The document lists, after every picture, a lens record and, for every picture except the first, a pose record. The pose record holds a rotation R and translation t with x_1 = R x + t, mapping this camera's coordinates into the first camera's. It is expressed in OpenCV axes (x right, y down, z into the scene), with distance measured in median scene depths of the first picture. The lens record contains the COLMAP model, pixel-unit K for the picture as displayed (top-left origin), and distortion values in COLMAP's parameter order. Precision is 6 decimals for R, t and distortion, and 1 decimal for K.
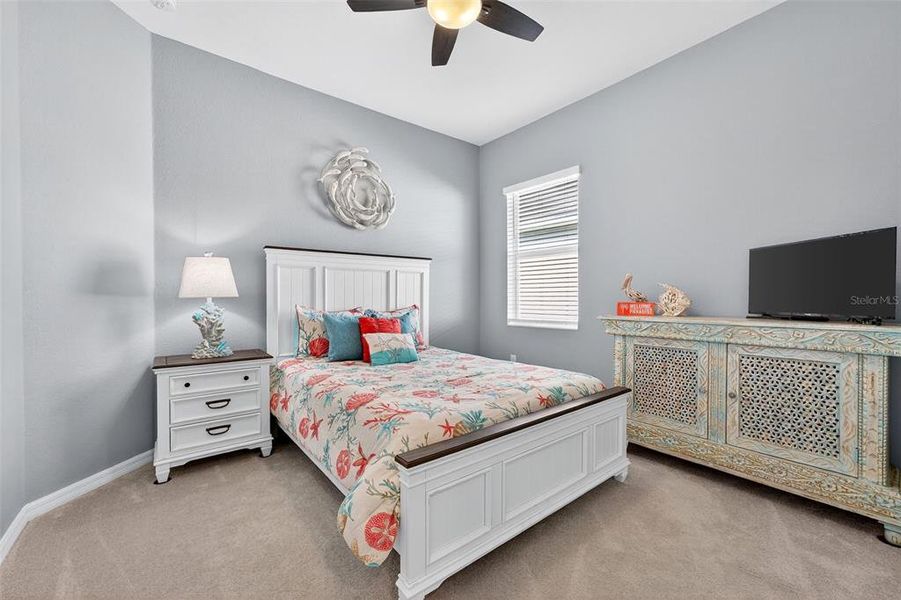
lens RADIAL K [[373.9, 0, 448.8], [0, 373.9, 302.2], [0, 0, 1]] dist [-0.002623, -0.000614]
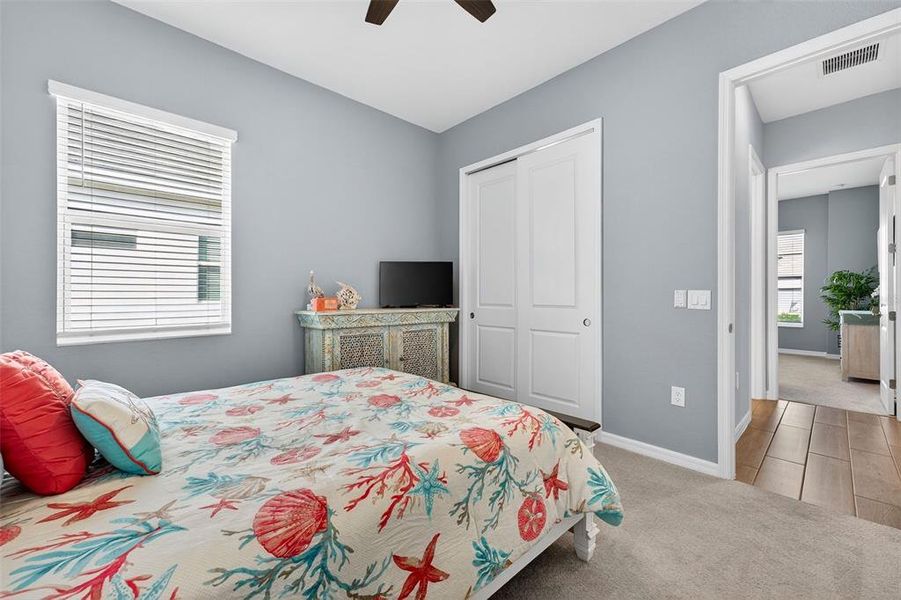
lens RADIAL K [[373.9, 0, 450.6], [0, 373.9, 299.7], [0, 0, 1]] dist [-0.002623, -0.000614]
pose [[-0.078388, -0.008221, 0.996889, -0.724190], [0.010078, 0.999908, 0.009039, -0.001843], [-0.996872, 0.010755, -0.078298, 0.880174]]
